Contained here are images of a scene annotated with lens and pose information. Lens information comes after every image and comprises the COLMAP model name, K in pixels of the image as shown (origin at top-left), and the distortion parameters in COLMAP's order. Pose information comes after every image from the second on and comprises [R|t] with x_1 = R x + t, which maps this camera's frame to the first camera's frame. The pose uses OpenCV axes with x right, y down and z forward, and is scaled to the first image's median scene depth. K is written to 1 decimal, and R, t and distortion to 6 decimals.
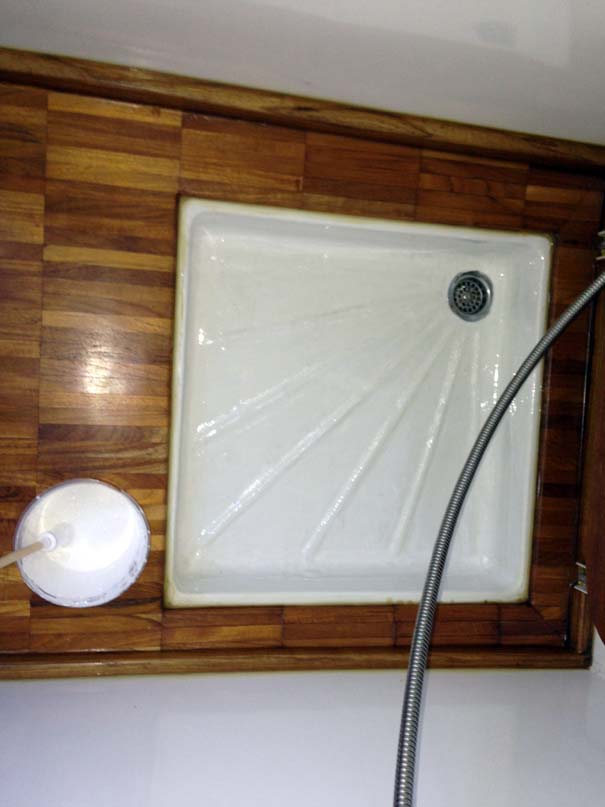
lens RADIAL K [[707.2, 0, 303.5], [0, 707.2, 405.7], [0, 0, 1]] dist [0.068480, -0.073945]
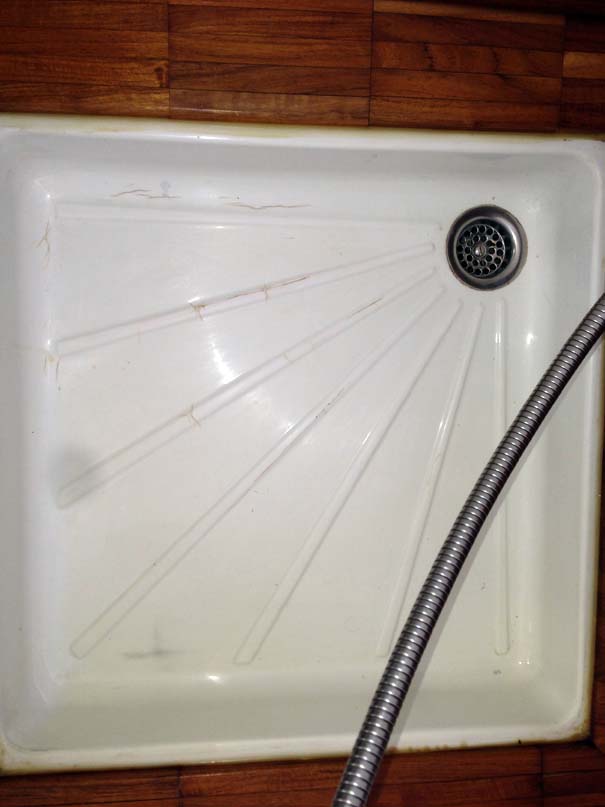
lens RADIAL K [[707.2, 0, 319.7], [0, 707.2, 403.8], [0, 0, 1]] dist [0.068480, -0.073945]
pose [[0.994411, -0.039808, -0.097786, 0.161721], [0.043955, 0.998207, 0.040619, -0.054699], [0.095994, -0.044690, 0.994378, 0.390156]]
